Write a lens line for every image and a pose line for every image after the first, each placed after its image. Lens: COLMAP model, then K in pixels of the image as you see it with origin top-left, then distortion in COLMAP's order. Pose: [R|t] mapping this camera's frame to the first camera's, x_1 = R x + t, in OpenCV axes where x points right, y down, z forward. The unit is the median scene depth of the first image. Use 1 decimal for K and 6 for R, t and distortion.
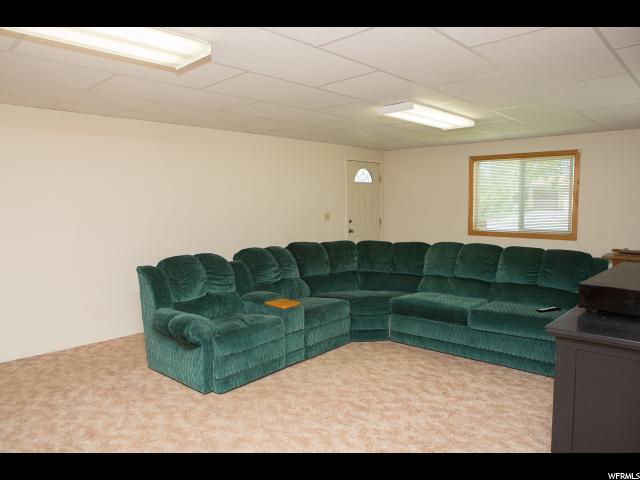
lens RADIAL K [[447.6, 0, 320.4], [0, 447.6, 236.6], [0, 0, 1]] dist [-0.087110, 0.043652]
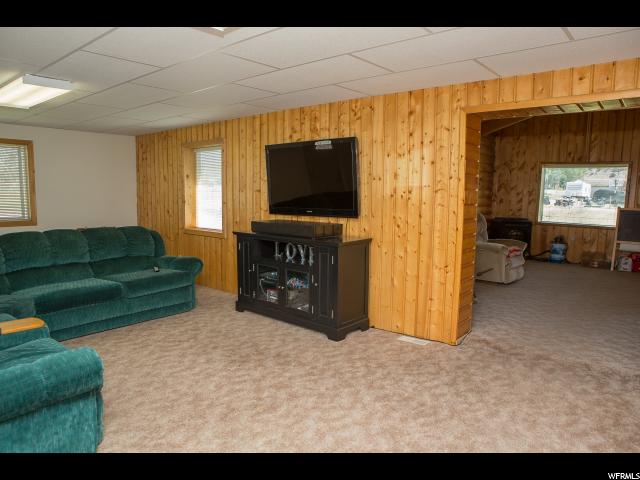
lens RADIAL K [[432.6, 0, 318.8], [0, 432.6, 244.9], [0, 0, 1]] dist [-0.051672, 0.004956]
pose [[-0.051270, -0.112904, 0.992282, -0.857865], [0.066693, 0.990984, 0.116202, -0.031301], [-0.996455, 0.072136, -0.043278, 0.593800]]
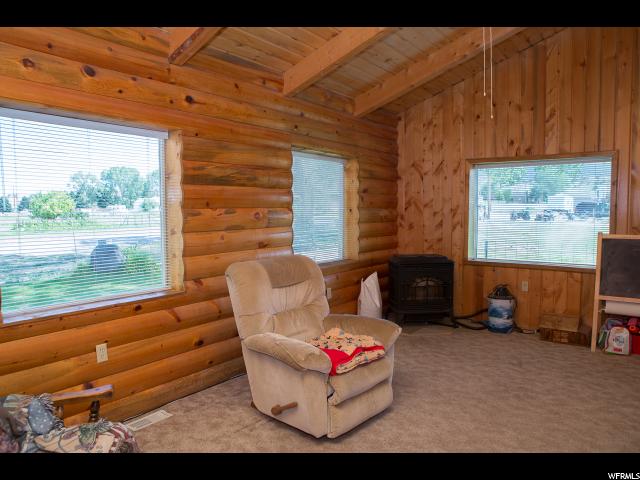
lens RADIAL K [[447.6, 0, 319.5], [0, 447.6, 243.3], [0, 0, 1]] dist [-0.087110, 0.043652]
pose [[-0.089945, -0.058363, 0.994235, -0.653431], [0.094090, 0.993319, 0.066822, -0.023933], [-0.991492, 0.099558, -0.083853, 0.430116]]
